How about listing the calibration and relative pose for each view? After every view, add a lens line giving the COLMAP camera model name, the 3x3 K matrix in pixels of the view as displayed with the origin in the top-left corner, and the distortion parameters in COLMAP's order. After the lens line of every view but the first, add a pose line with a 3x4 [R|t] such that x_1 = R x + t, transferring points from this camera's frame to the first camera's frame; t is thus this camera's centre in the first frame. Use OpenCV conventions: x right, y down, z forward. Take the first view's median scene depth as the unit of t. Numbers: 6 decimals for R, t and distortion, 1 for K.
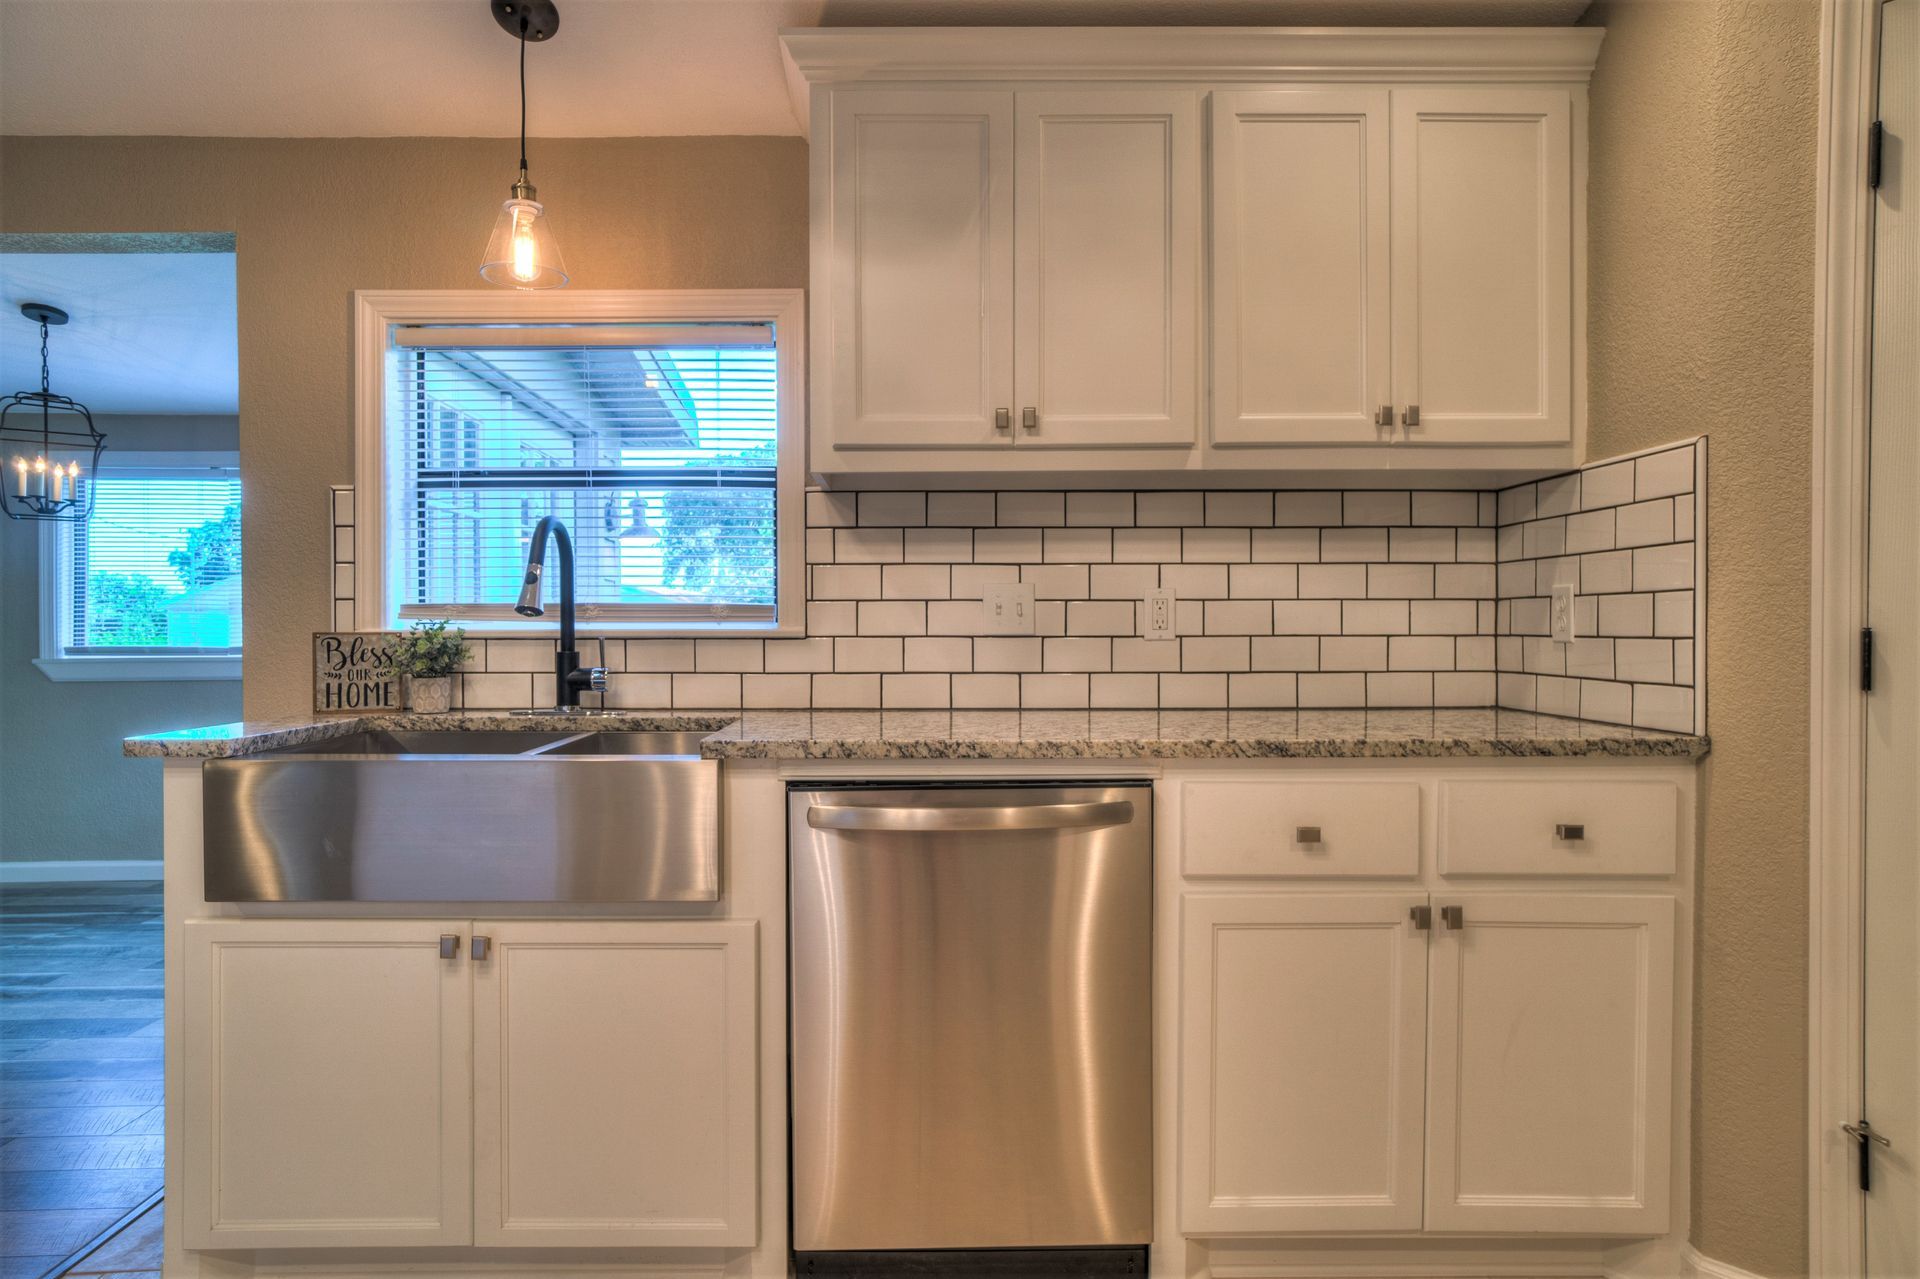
lens RADIAL K [[1072.0, 0, 941.8], [0, 1072.0, 639.7], [0, 0, 1]] dist [-0.000367, 0.002396]
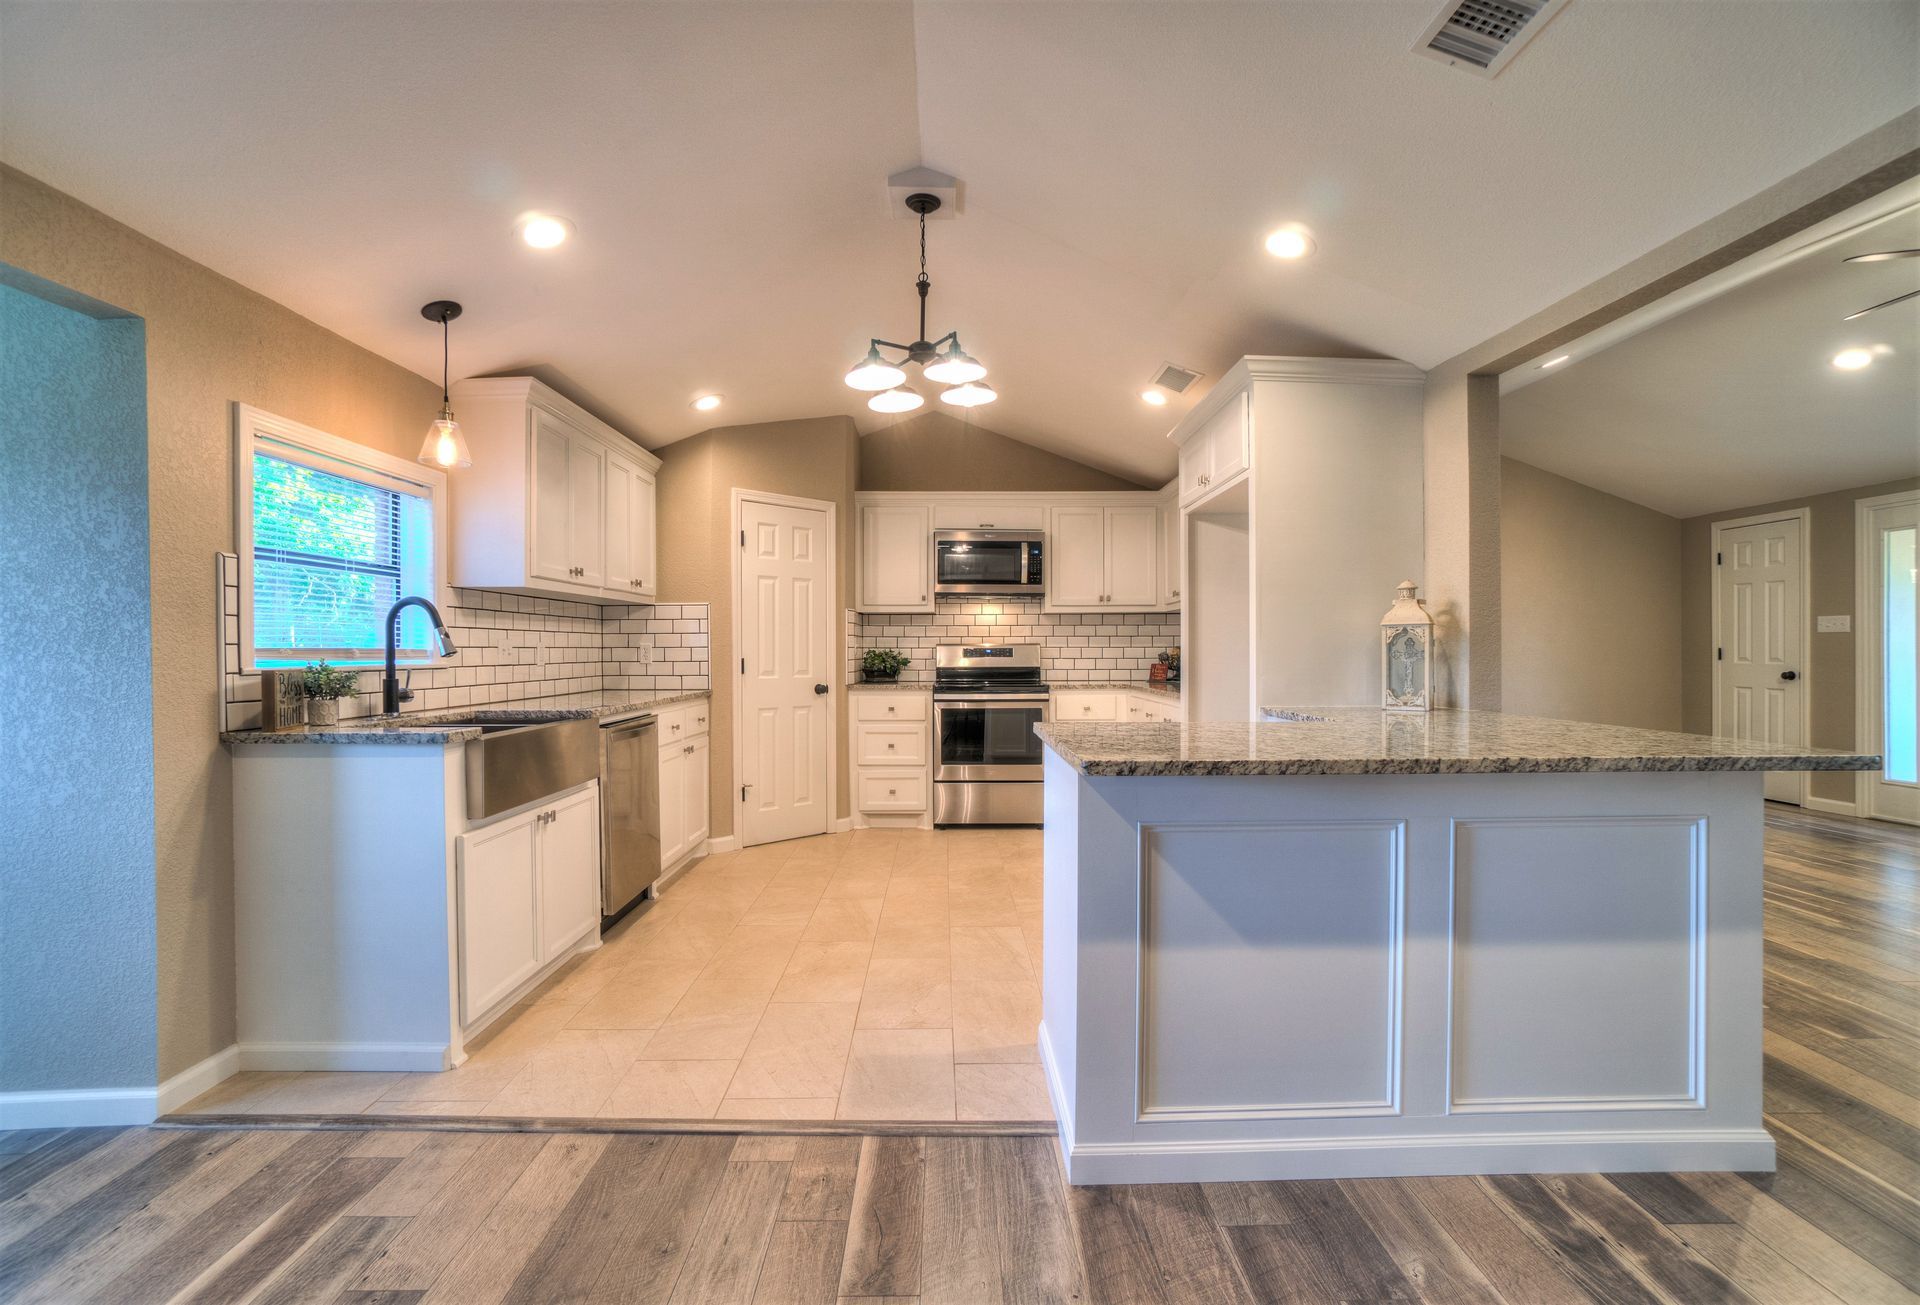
lens RADIAL K [[847.4, 0, 956.3], [0, 847.4, 659.4], [0, 0, 1]] dist [-0.000310, -0.000044]
pose [[0.008357, -0.008767, 0.999927, -1.602836], [0.017491, 0.999810, 0.008620, -0.013403], [-0.999812, 0.017418, 0.008509, 0.146781]]
